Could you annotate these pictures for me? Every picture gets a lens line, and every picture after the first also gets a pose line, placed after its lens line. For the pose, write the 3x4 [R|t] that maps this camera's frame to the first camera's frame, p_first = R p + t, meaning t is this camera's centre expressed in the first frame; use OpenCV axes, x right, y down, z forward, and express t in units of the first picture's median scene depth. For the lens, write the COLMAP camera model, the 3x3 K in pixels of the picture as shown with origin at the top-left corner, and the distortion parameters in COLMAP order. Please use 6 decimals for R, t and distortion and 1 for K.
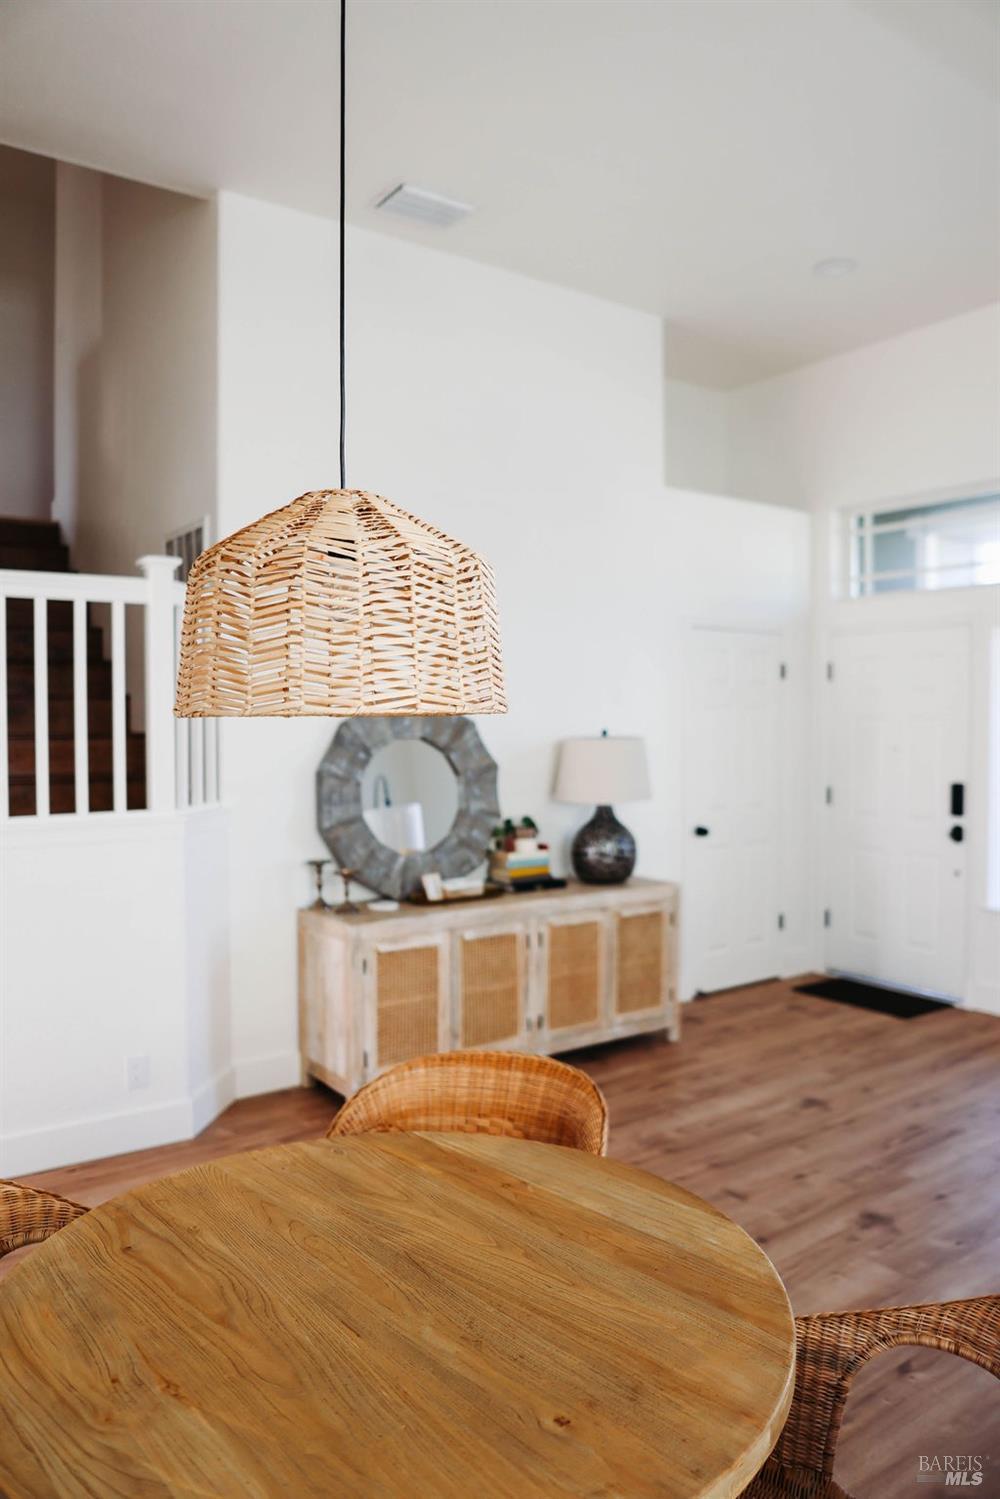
lens RADIAL K [[1066.5, 0, 500.0], [0, 1066.5, 749.5], [0, 0, 1]] dist [-0.065281, 0.028605]
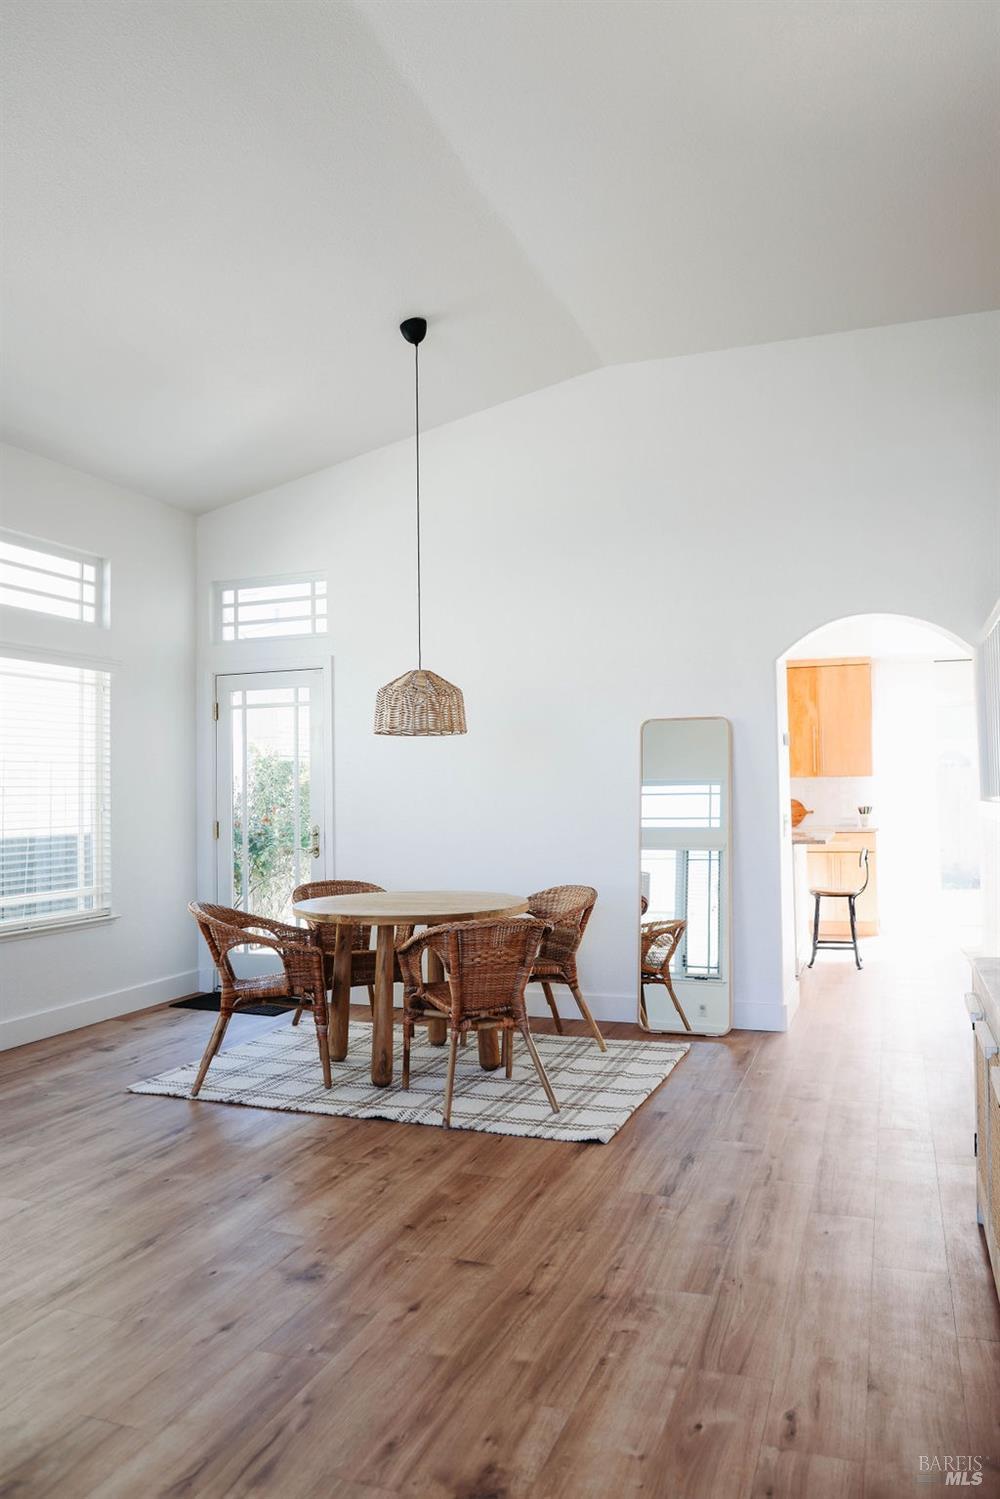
lens RADIAL K [[1066.5, 0, 500.0], [0, 1066.5, 749.5], [0, 0, 1]] dist [-0.065281, 0.028605]
pose [[-0.827990, -0.004484, -0.560725, 0.627311], [0.007810, 0.999779, -0.019527, 0.034236], [0.560688, -0.020547, -0.827772, 1.598956]]
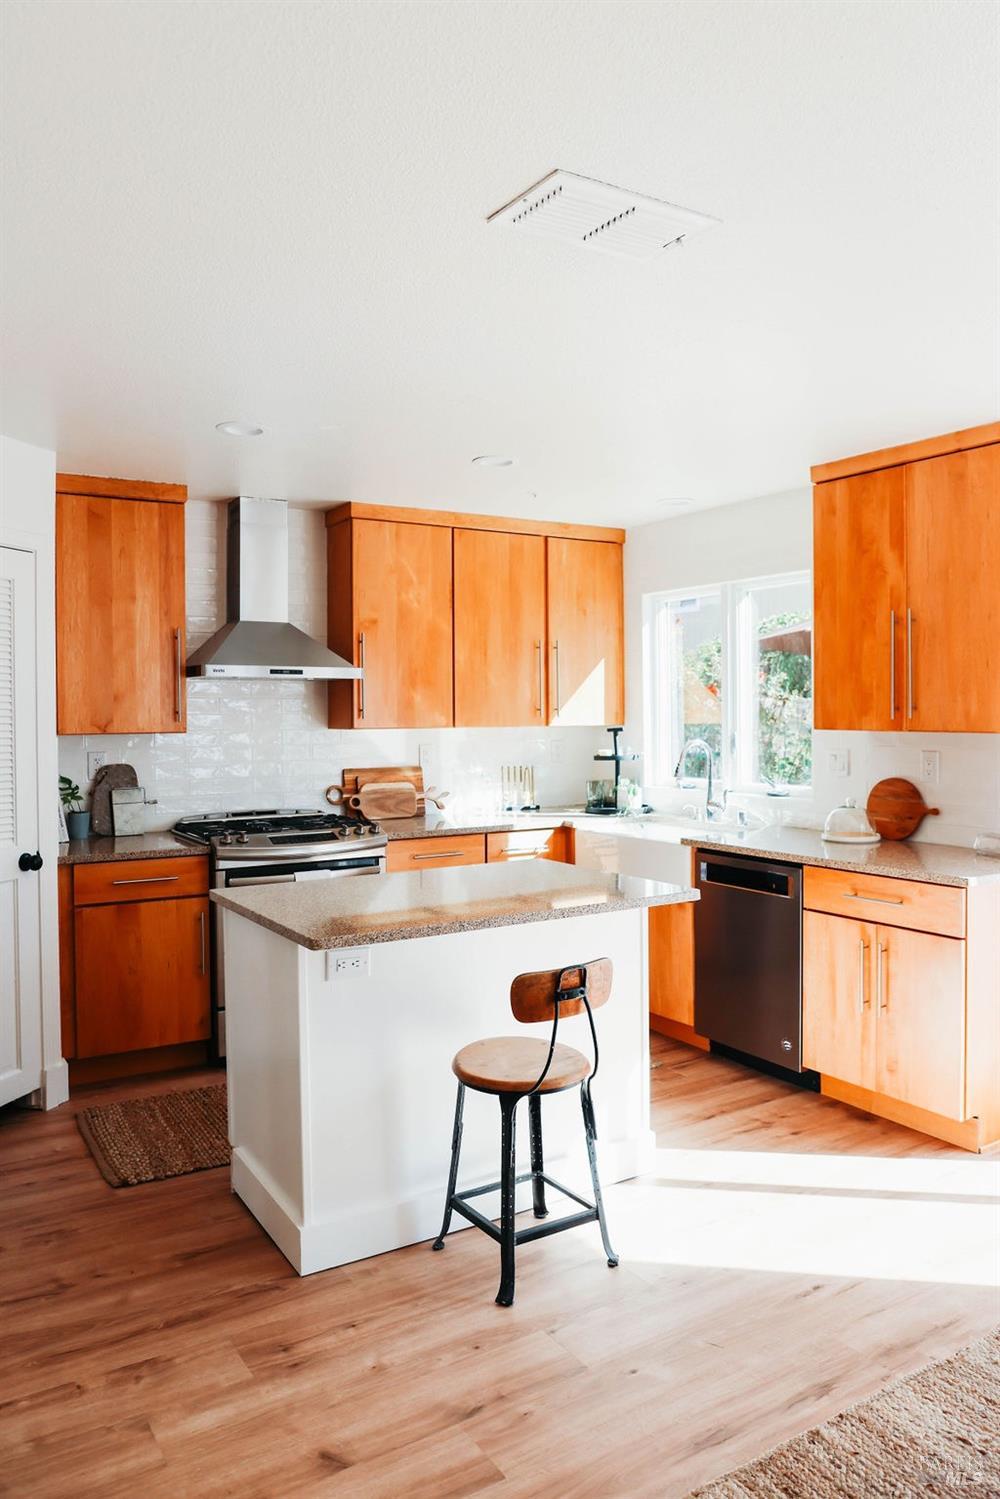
lens RADIAL K [[1066.5, 0, 500.0], [0, 1066.5, 749.5], [0, 0, 1]] dist [-0.065281, 0.028605]
pose [[-0.997831, 0.007405, 0.065415, -0.992930], [0.011016, 0.998425, 0.055015, 0.012627], [-0.064905, 0.055616, -0.996340, 1.029691]]
